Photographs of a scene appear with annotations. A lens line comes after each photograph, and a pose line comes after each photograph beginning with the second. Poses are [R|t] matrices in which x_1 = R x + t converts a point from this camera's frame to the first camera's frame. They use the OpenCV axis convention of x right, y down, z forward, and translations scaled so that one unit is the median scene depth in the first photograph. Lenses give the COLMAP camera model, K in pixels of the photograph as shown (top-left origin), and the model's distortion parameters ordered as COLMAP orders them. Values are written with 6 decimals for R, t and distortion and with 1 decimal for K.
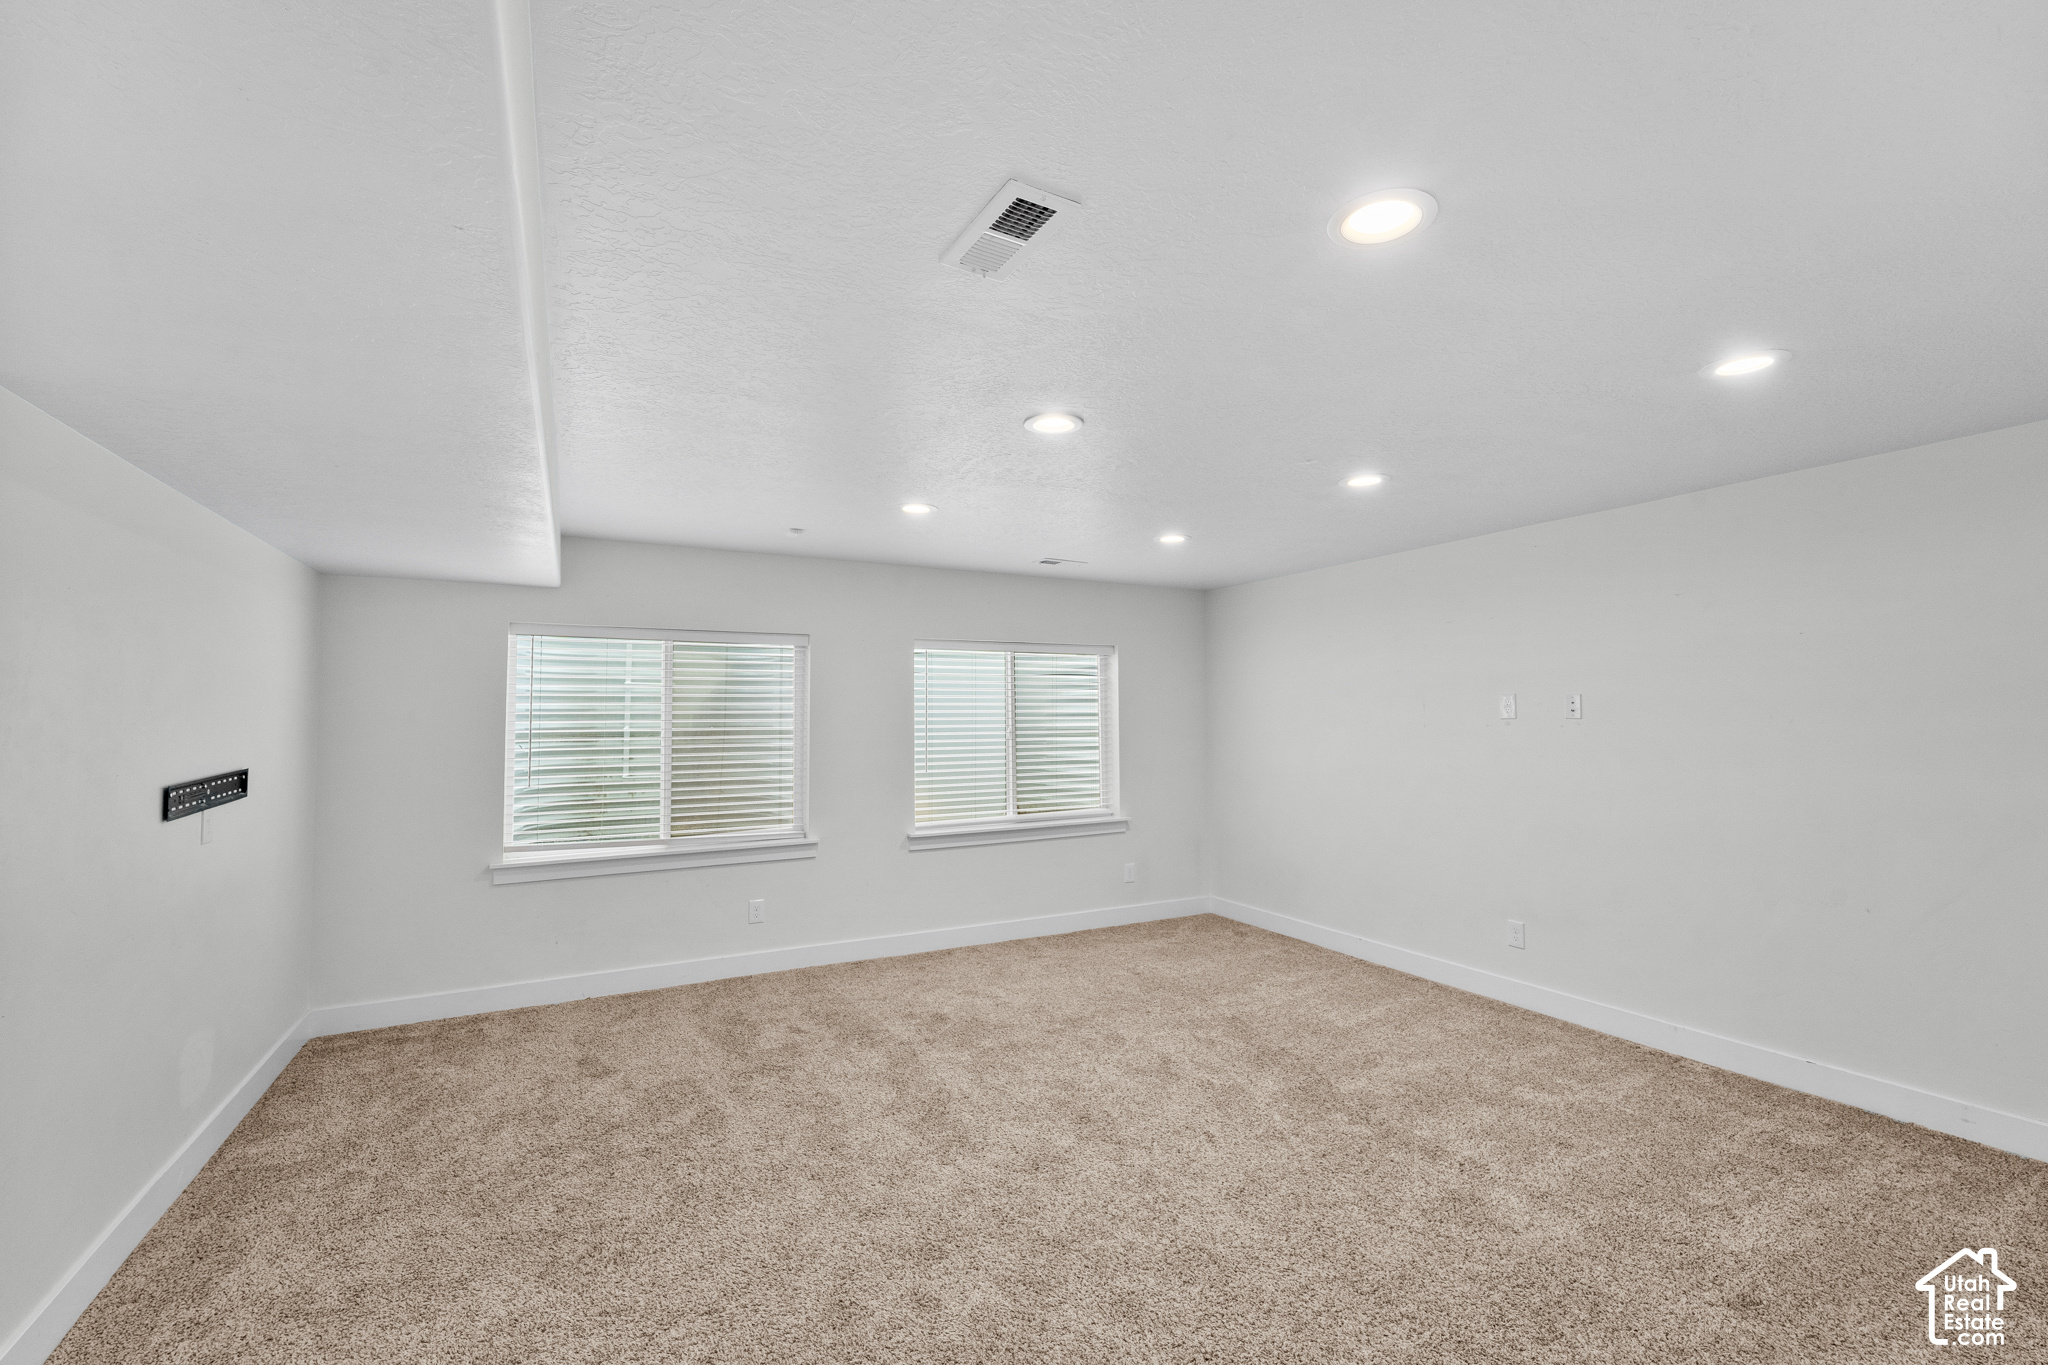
lens RADIAL K [[853.2, 0, 1021.0], [0, 853.2, 676.2], [0, 0, 1]] dist [0.000187, -0.002917]
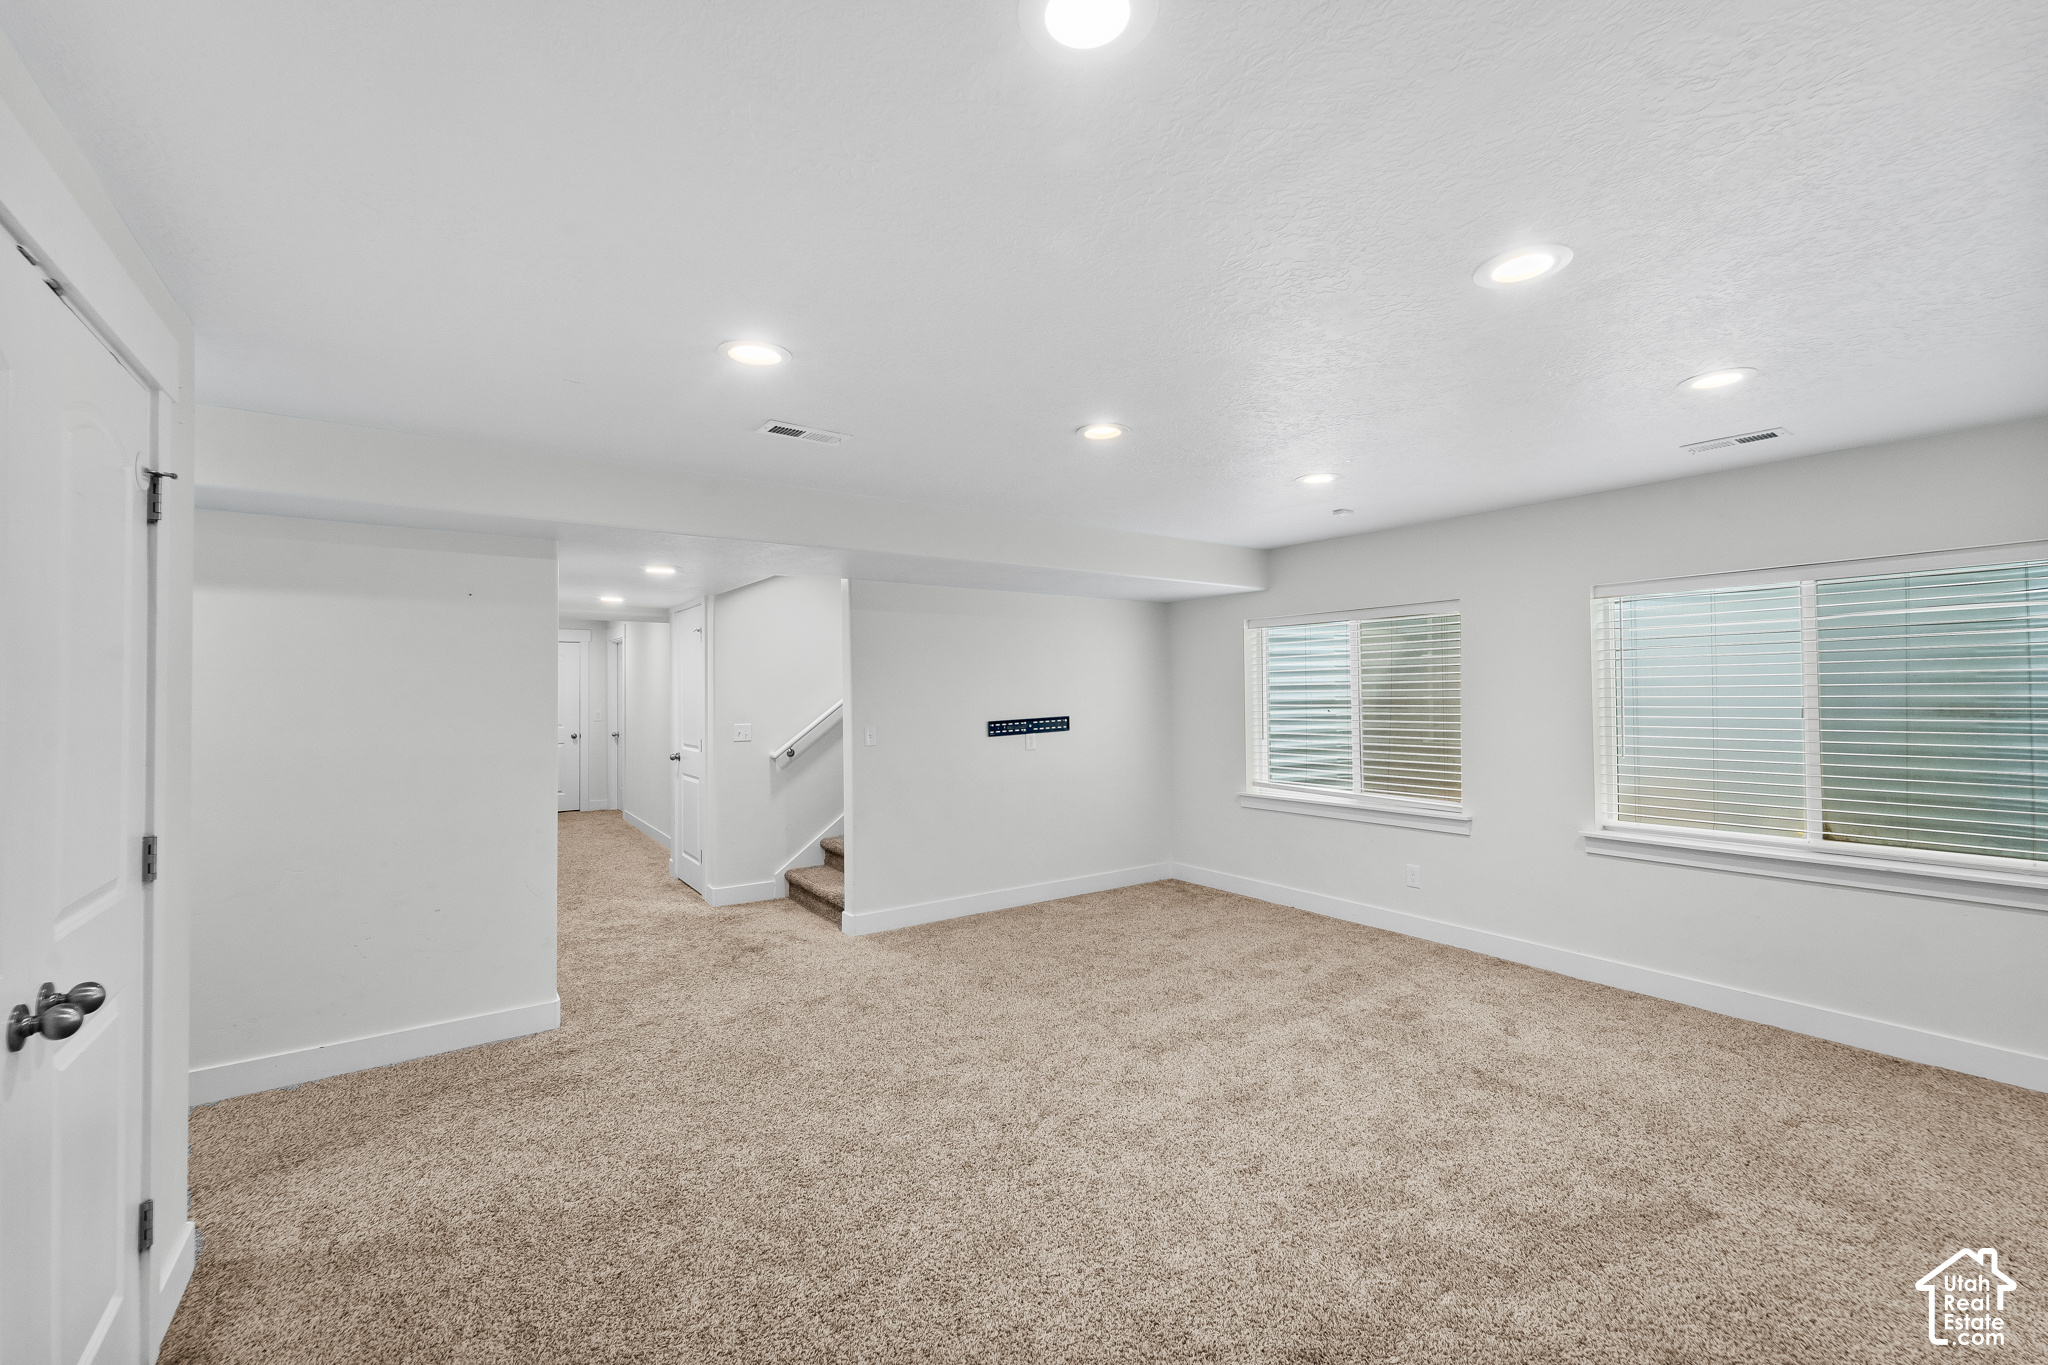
lens RADIAL K [[853.2, 0, 1032.9], [0, 853.2, 678.9], [0, 0, 1]] dist [0.000187, -0.002917]
pose [[0.125742, -0.011258, -0.991999, 0.885928], [0.056325, 0.998404, -0.004192, 0.022798], [0.990463, -0.055347, 0.126175, 0.580944]]
